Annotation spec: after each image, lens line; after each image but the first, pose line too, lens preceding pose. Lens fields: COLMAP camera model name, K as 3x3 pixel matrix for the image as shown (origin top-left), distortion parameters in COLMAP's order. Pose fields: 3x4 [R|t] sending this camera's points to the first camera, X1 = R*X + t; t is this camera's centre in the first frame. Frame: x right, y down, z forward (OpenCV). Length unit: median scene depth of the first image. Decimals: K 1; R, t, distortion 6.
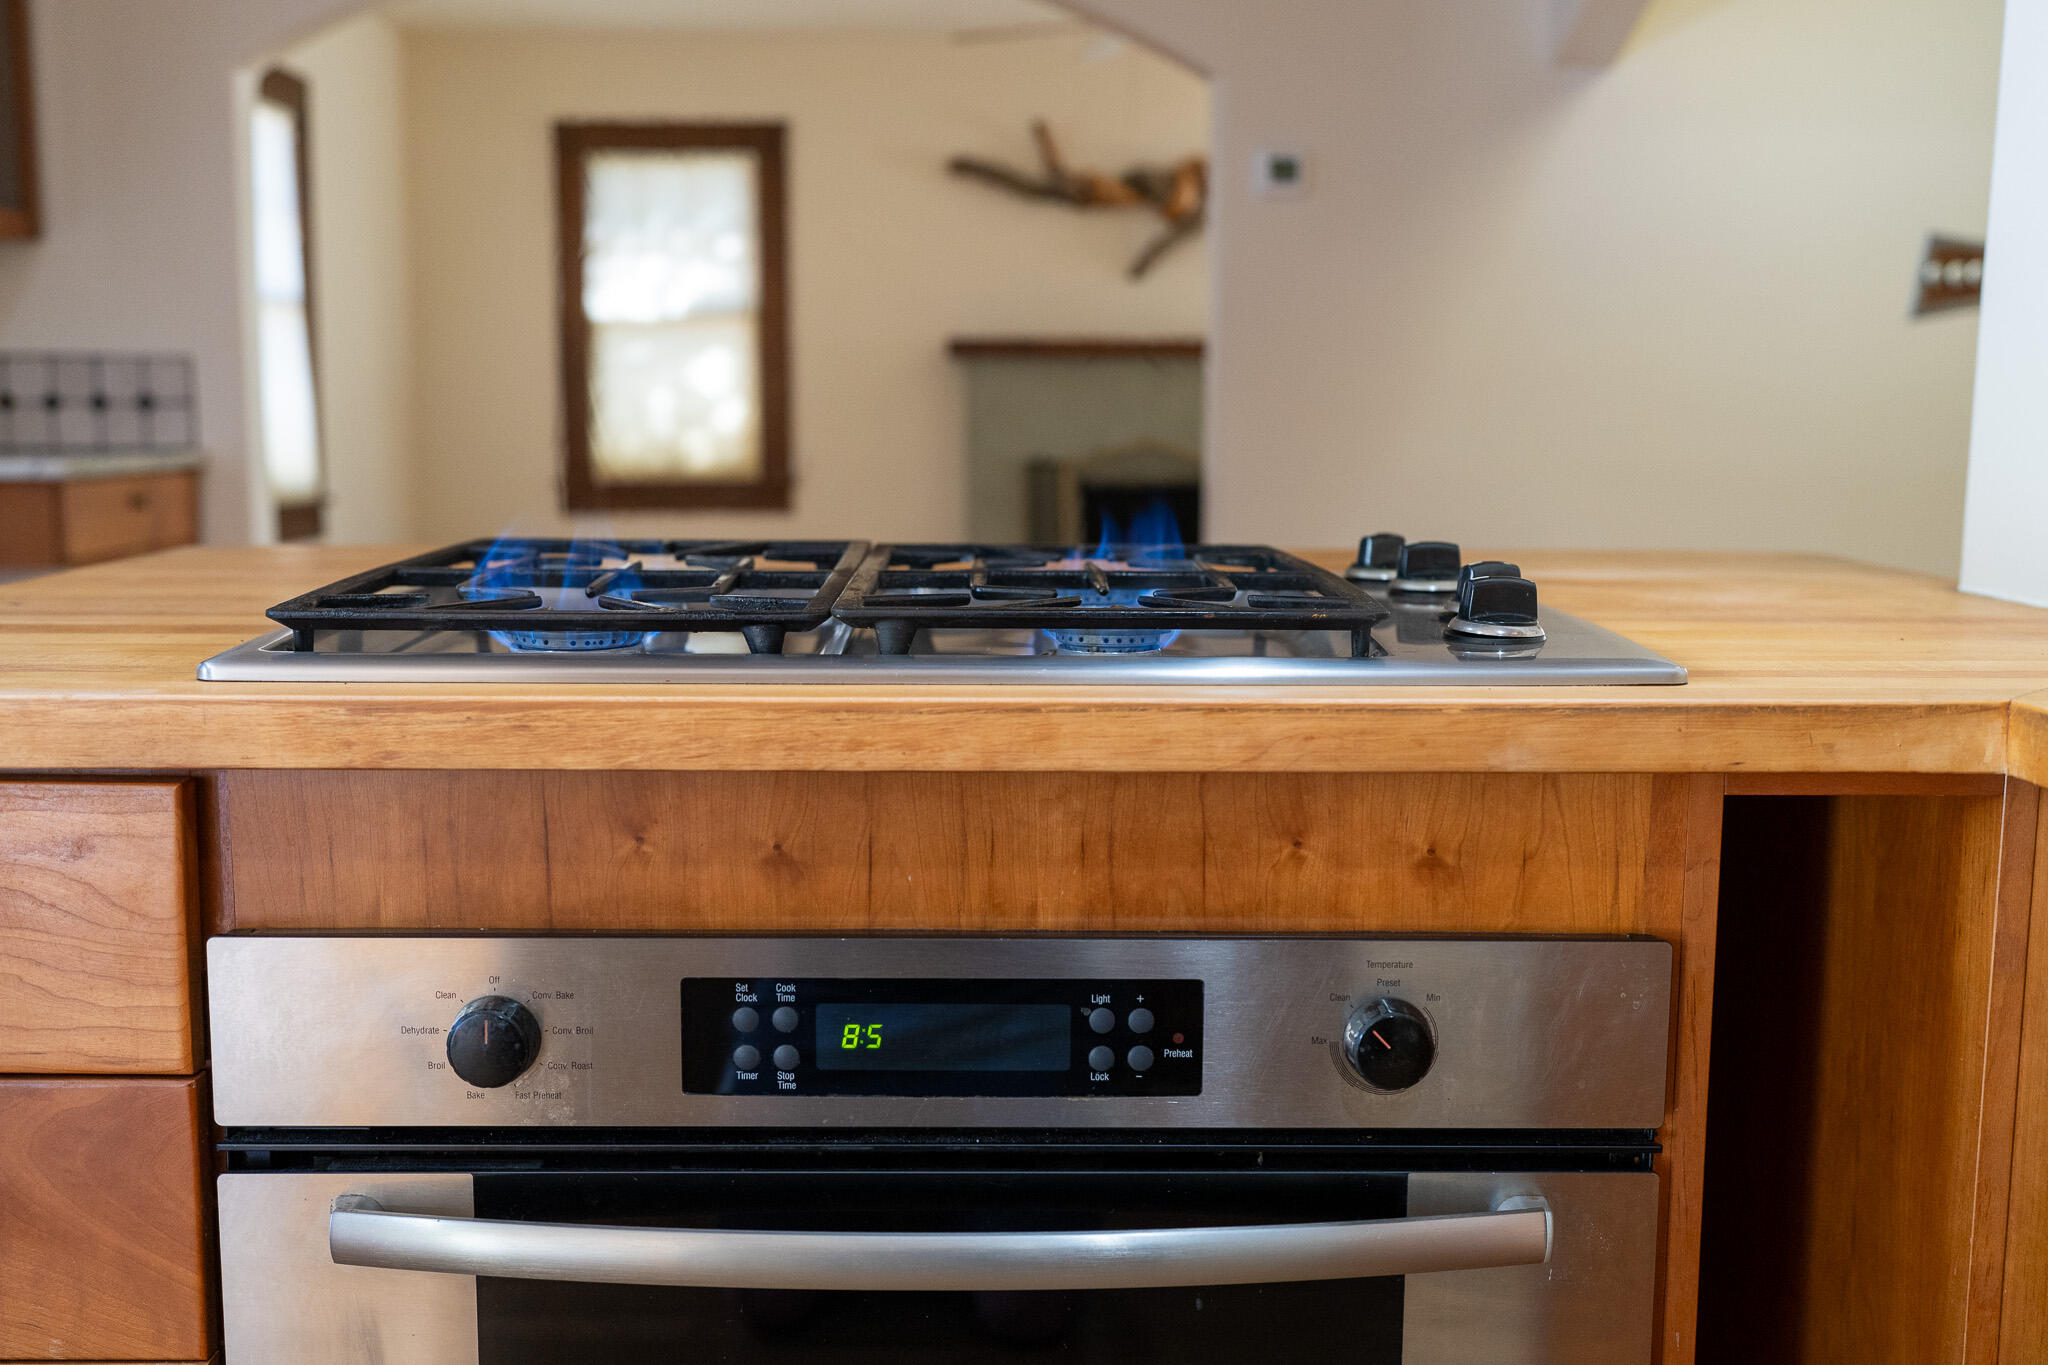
lens RADIAL K [[1964.9, 0, 1019.1], [0, 1964.9, 685.9], [0, 0, 1]] dist [0.009003, 0.000000]
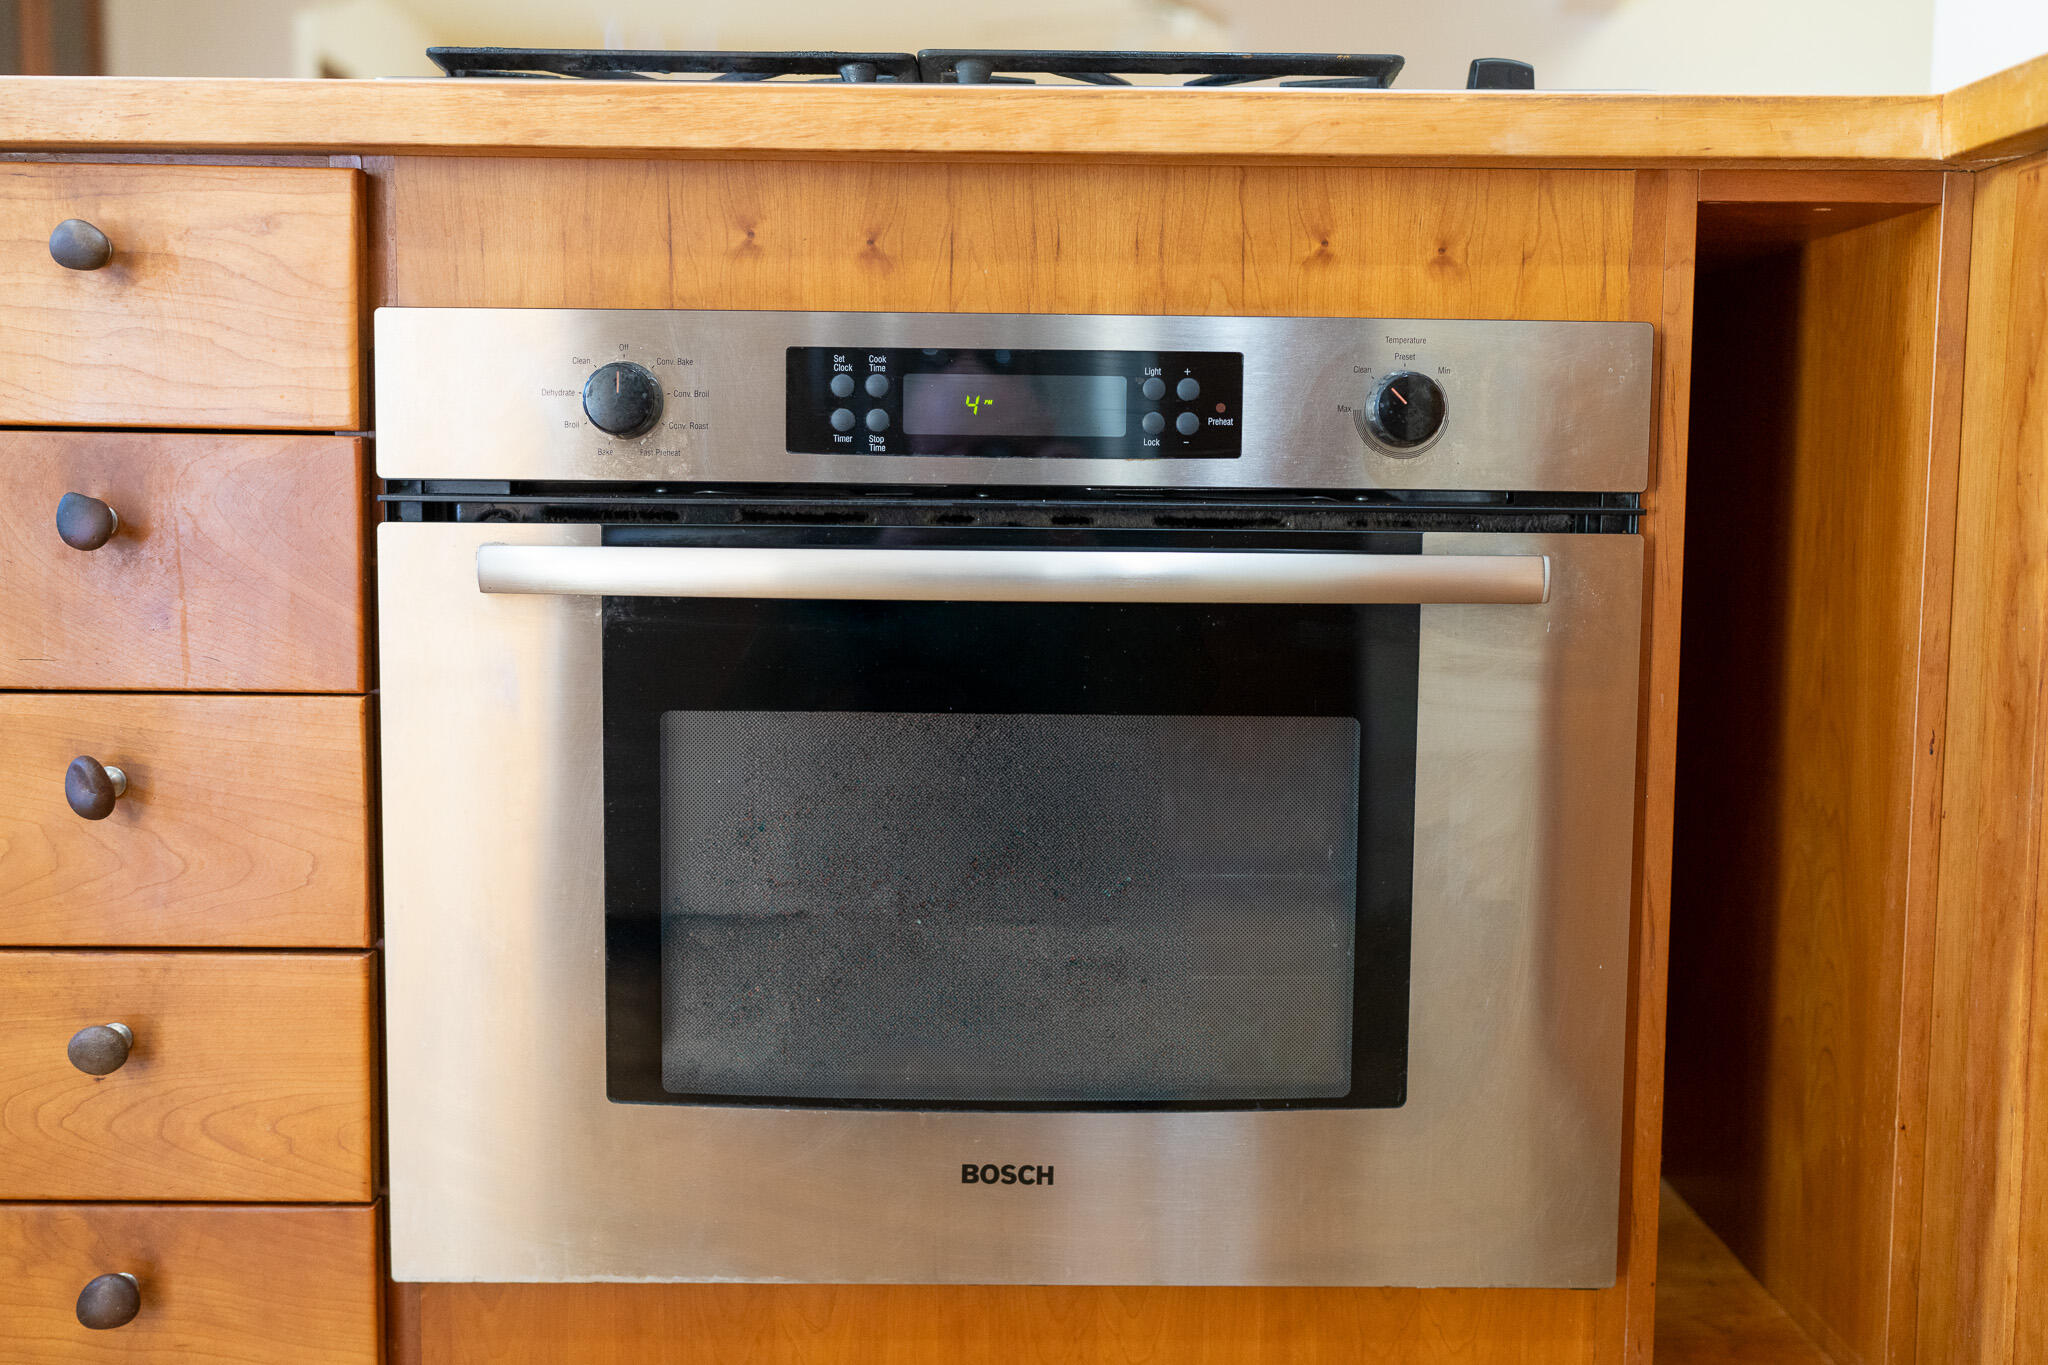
lens RADIAL K [[1964.9, 0, 1026.9], [0, 1964.9, 684.2], [0, 0, 1]] dist [0.009003, 0.000000]
pose [[0.999970, 0.006351, -0.004376, -0.025573], [-0.006566, 0.998683, -0.050887, 0.400362], [0.004047, 0.050914, 0.998695, -0.132658]]
